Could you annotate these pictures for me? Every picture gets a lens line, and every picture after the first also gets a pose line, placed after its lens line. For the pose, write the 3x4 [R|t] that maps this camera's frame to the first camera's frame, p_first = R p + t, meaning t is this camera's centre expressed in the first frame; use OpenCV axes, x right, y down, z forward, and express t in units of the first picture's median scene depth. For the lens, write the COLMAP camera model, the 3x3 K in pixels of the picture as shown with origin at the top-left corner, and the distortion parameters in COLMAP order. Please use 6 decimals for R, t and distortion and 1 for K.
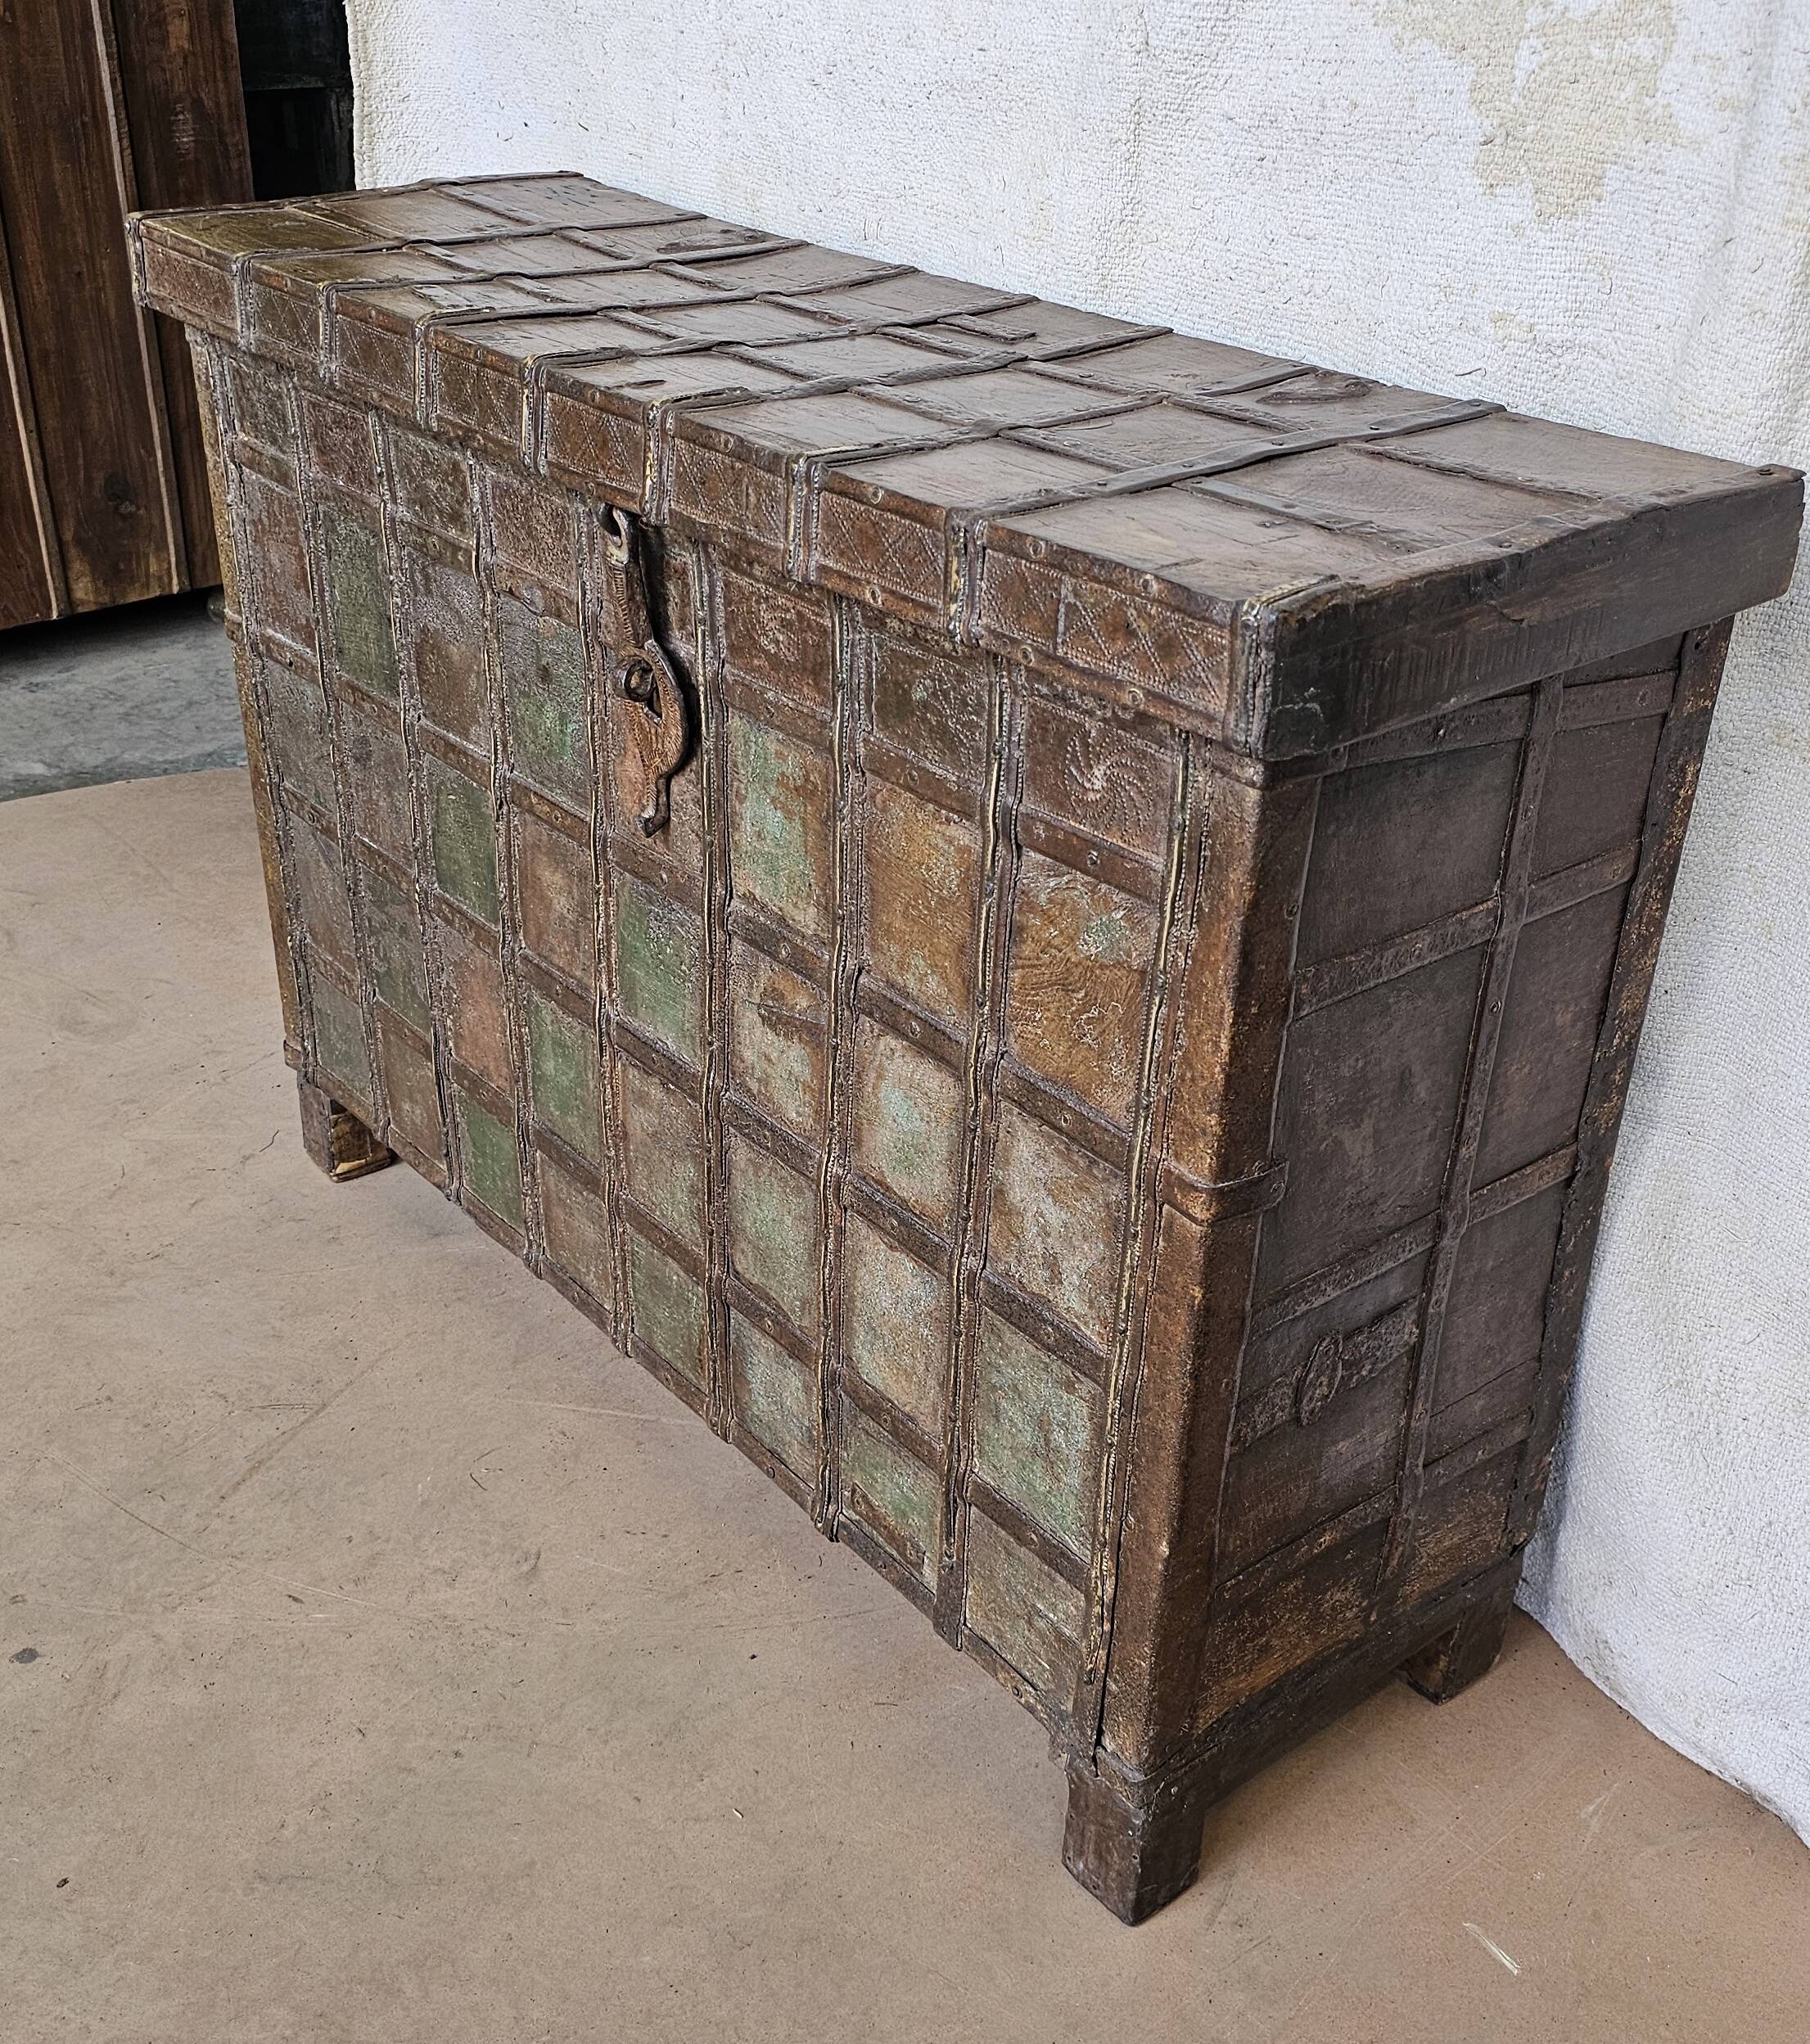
lens RADIAL K [[2129.4, 0, 906.3], [0, 2129.4, 1082.9], [0, 0, 1]] dist [0.157872, -0.285081]
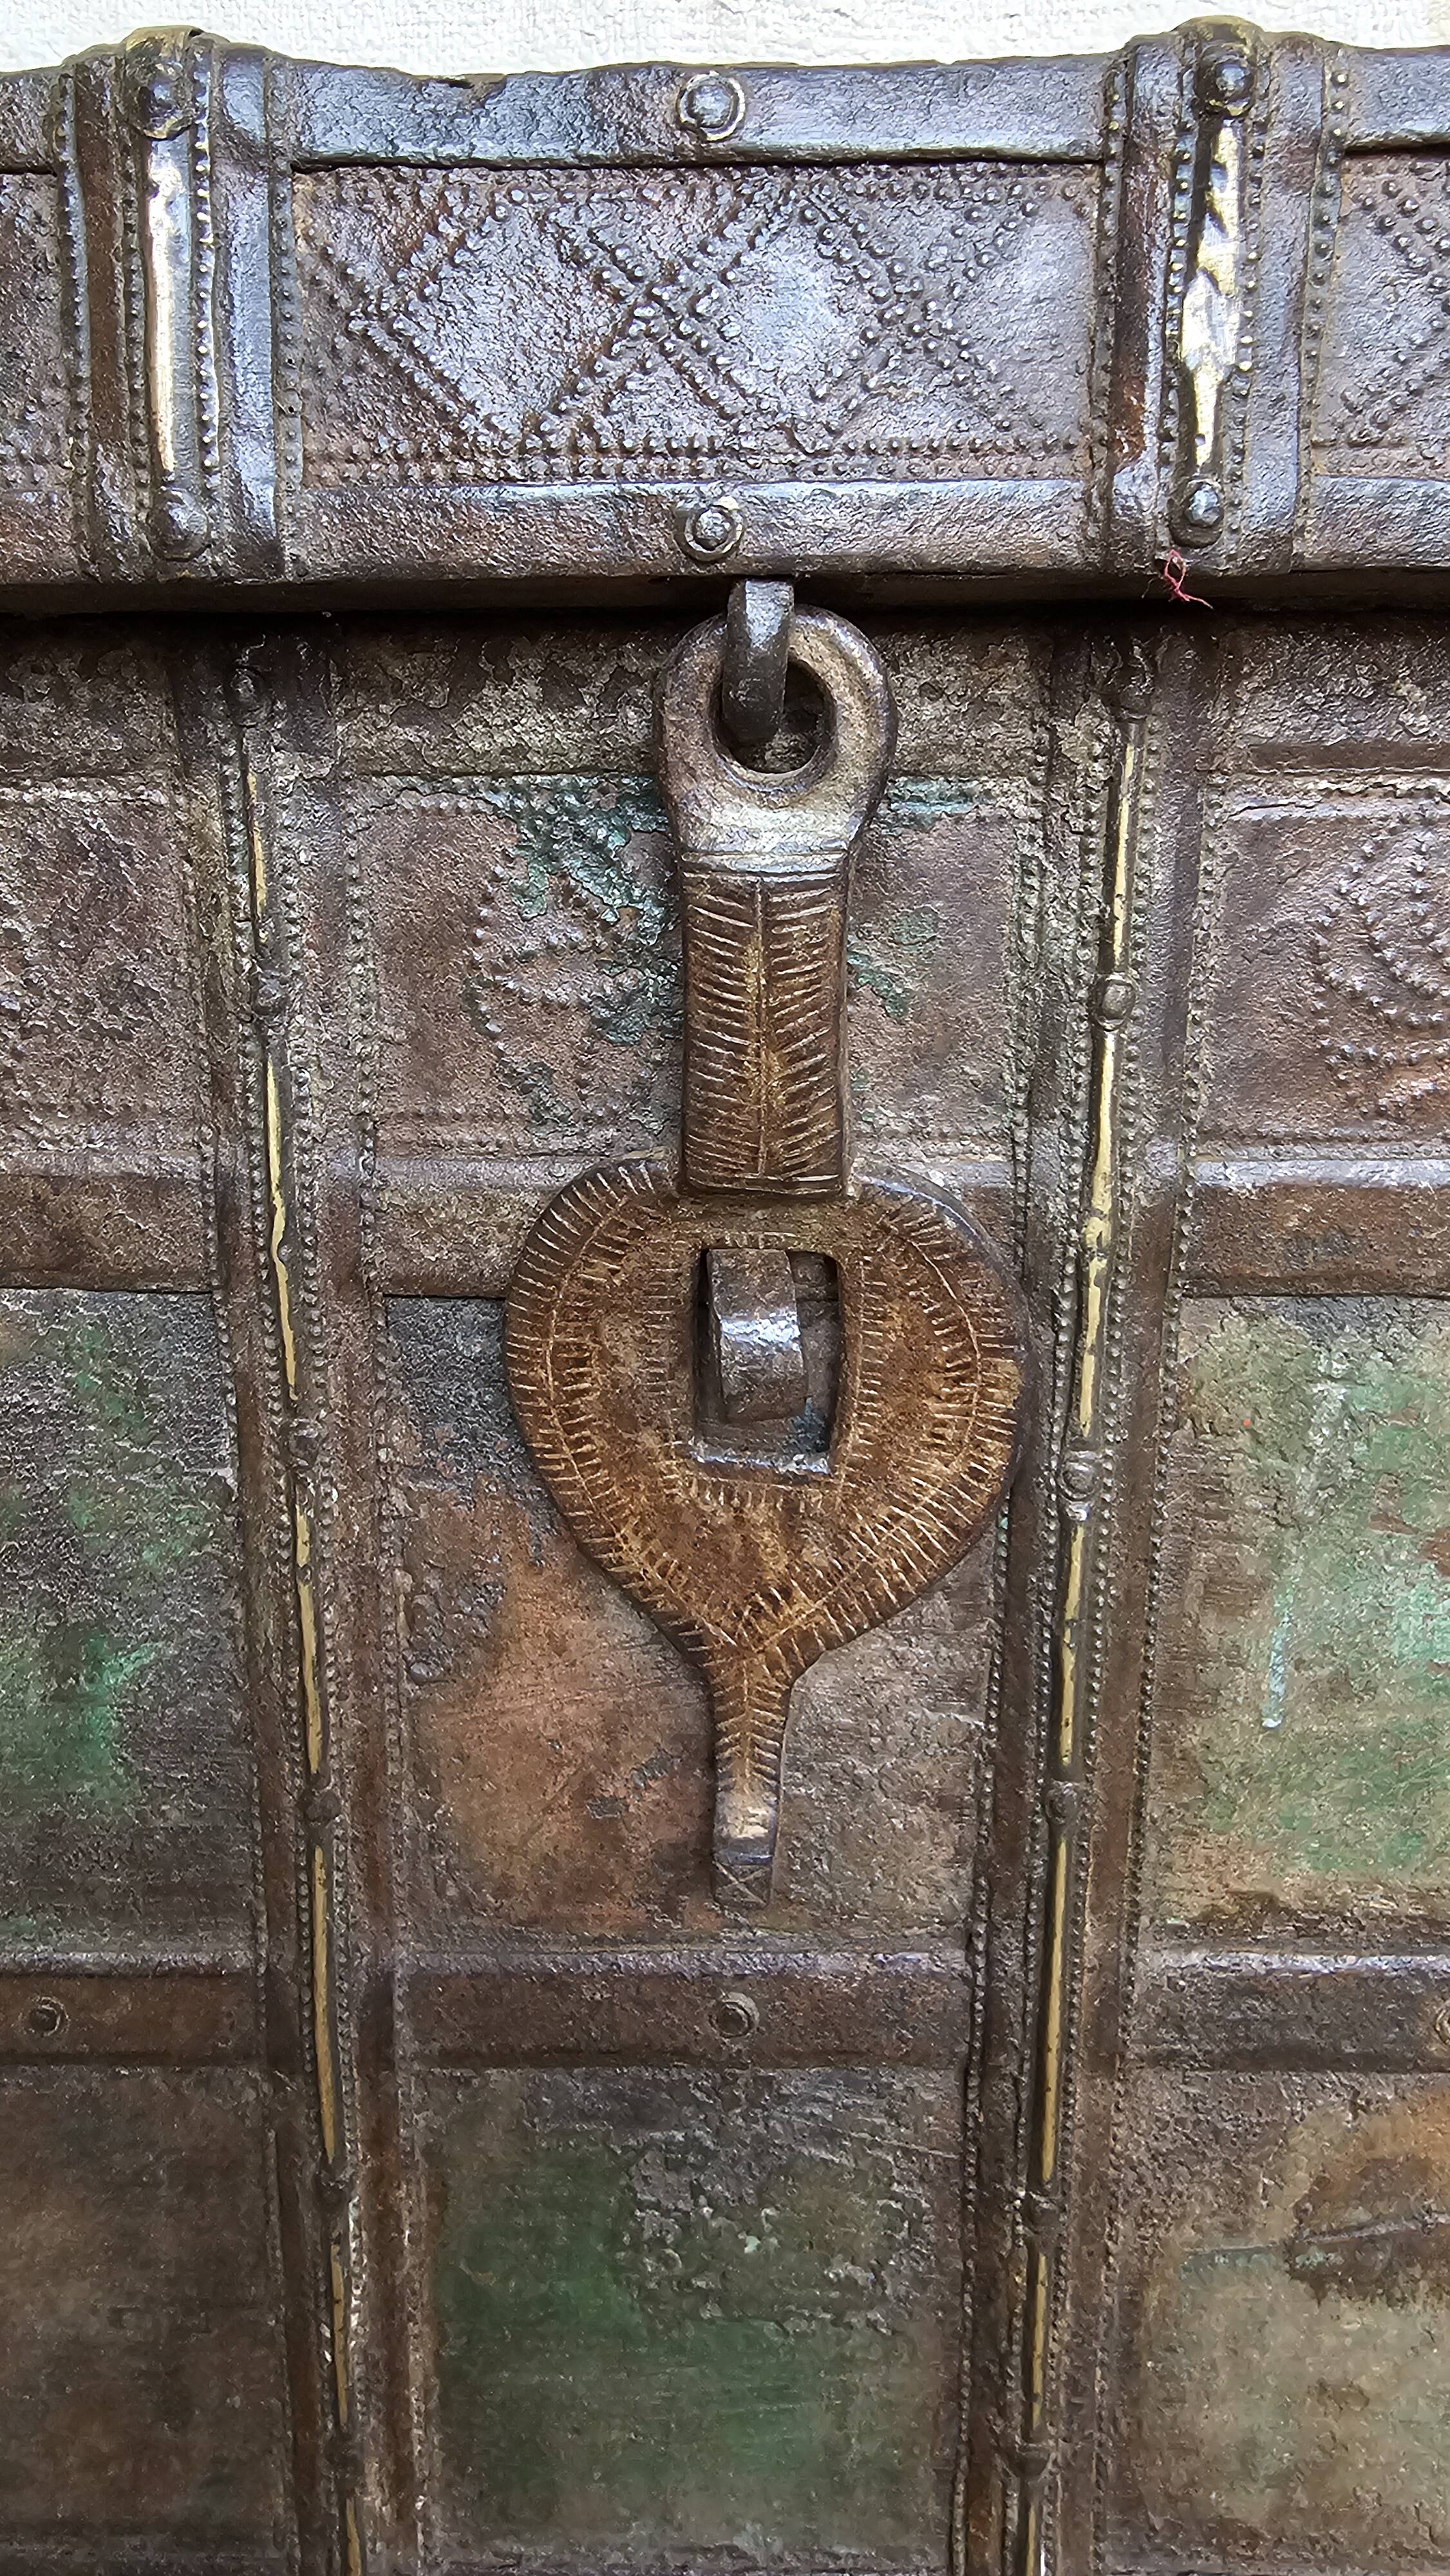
lens RADIAL K [[1784.0, 0, 749.2], [0, 1784.0, 1129.7], [0, 0, 1]] dist [0.004409, -0.000119]
pose [[0.652291, -0.211456, 0.727876, -0.284839], [0.396618, 0.913558, -0.090033, -0.198498], [-0.645919, 0.347416, 0.679773, 0.878709]]
